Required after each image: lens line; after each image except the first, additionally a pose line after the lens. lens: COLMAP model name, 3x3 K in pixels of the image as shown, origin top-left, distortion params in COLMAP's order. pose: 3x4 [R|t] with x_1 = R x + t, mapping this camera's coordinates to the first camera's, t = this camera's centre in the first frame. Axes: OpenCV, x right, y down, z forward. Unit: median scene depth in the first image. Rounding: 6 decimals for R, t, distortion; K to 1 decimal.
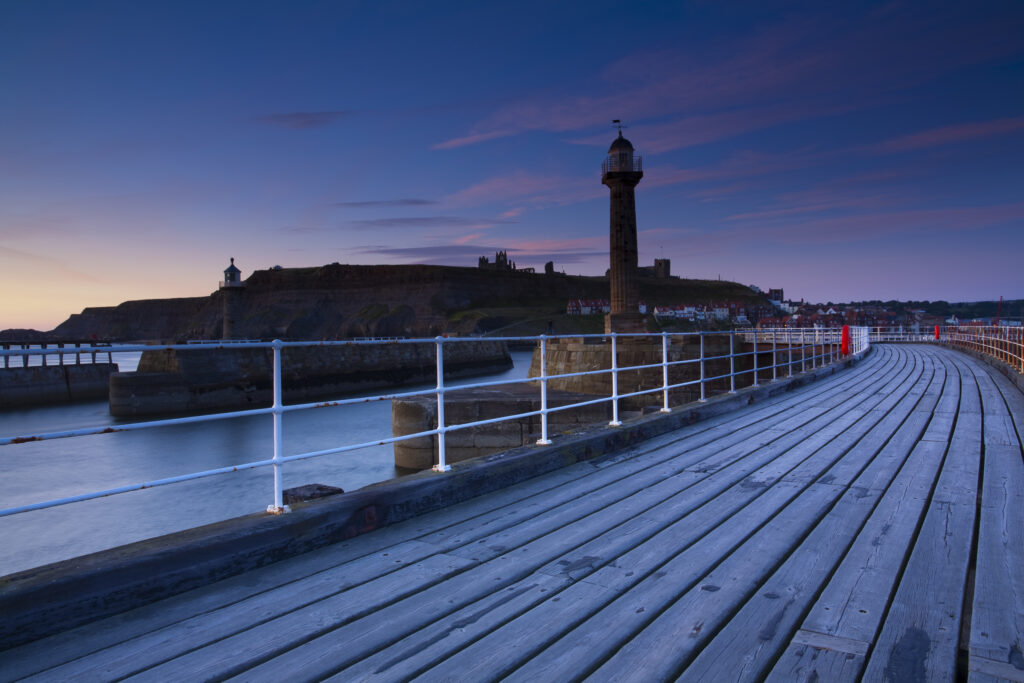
lens RADIAL K [[760.3, 0, 511.6], [0, 760.3, 328.5], [0, 0, 1]] dist [-0.007498, 0.001037]
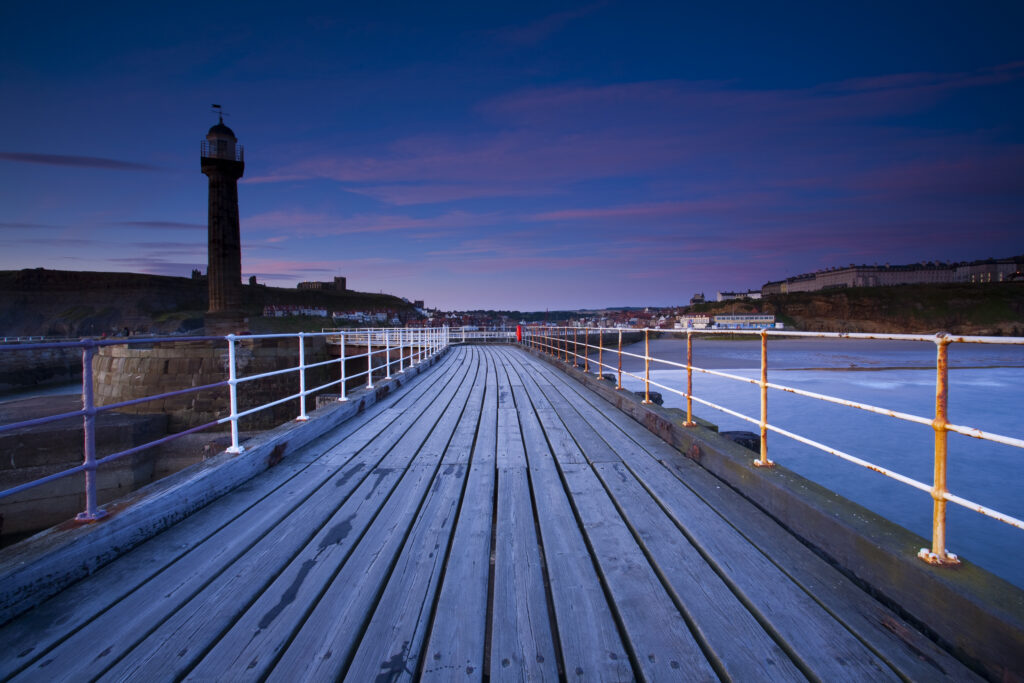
lens RADIAL K [[470.8, 0, 512.0], [0, 470.8, 341.5], [0, 0, 1]] dist [0.000237, 0.000211]
pose [[0.874259, -0.015171, 0.485223, 0.059422], [0.000436, 0.999536, 0.030466, -0.000466], [-0.485460, -0.026424, 0.873859, 0.108543]]
